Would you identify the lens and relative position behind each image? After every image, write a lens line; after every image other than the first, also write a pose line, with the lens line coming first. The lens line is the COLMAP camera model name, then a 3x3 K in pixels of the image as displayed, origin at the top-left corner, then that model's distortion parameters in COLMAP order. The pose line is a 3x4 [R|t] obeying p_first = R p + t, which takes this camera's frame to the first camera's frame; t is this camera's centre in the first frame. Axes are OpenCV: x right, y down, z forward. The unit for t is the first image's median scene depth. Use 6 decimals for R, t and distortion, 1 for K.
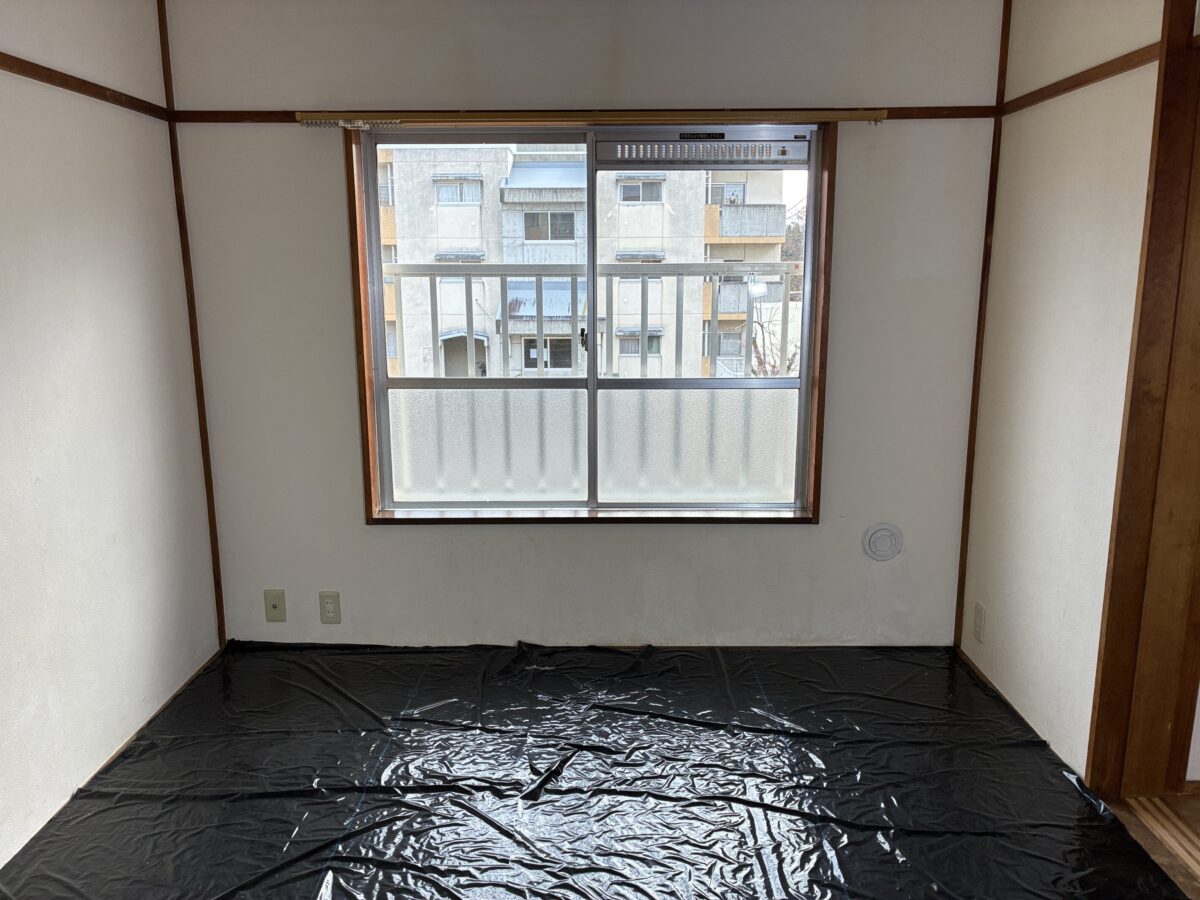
lens RADIAL K [[912.4, 0, 599.4], [0, 912.4, 449.7], [0, 0, 1]] dist [0.010103, -0.014393]
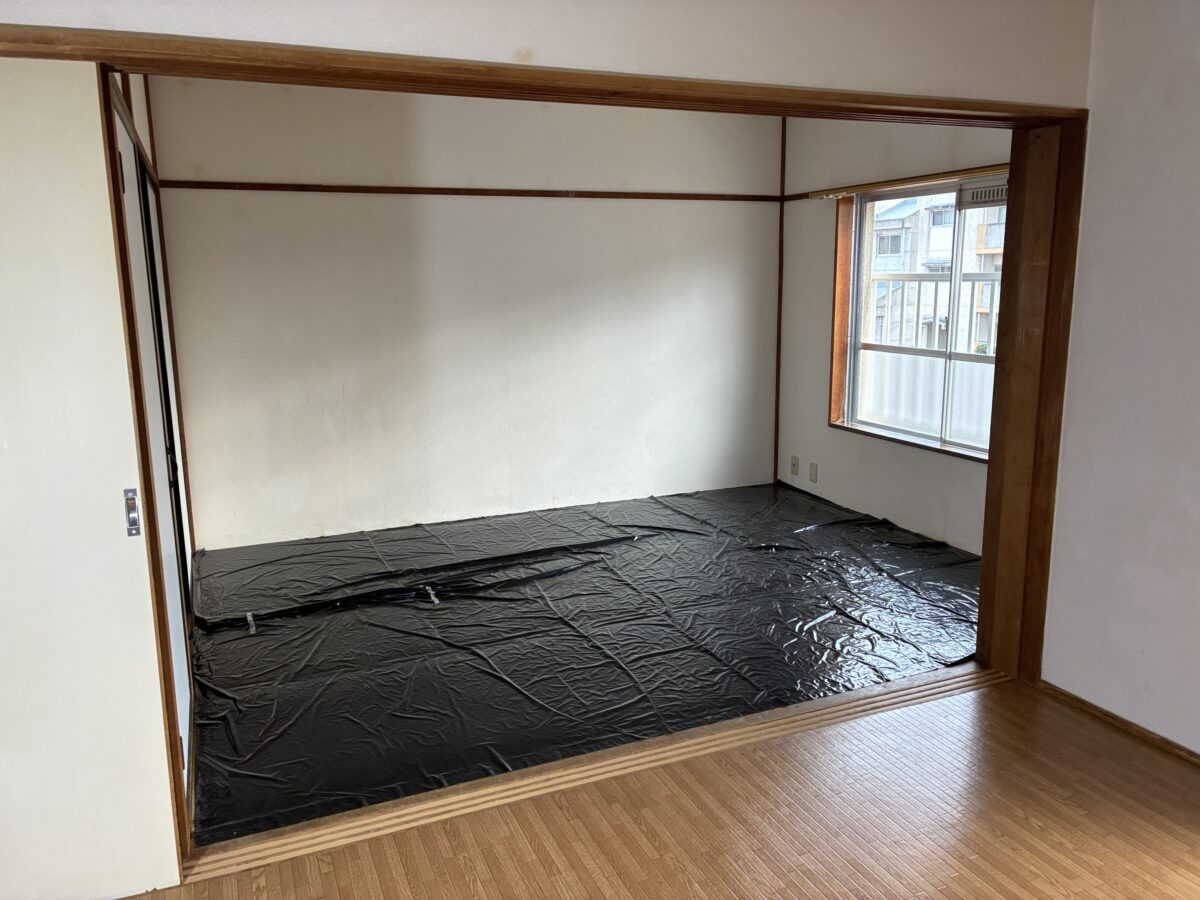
lens RADIAL K [[912.4, 0, 597.1], [0, 912.4, 451.5], [0, 0, 1]] dist [0.010103, -0.014393]
pose [[0.388820, 0.170326, -0.905432, 1.105214], [-0.174164, 0.978631, 0.109305, 0.016348], [0.904702, 0.115193, 0.410176, -0.085092]]
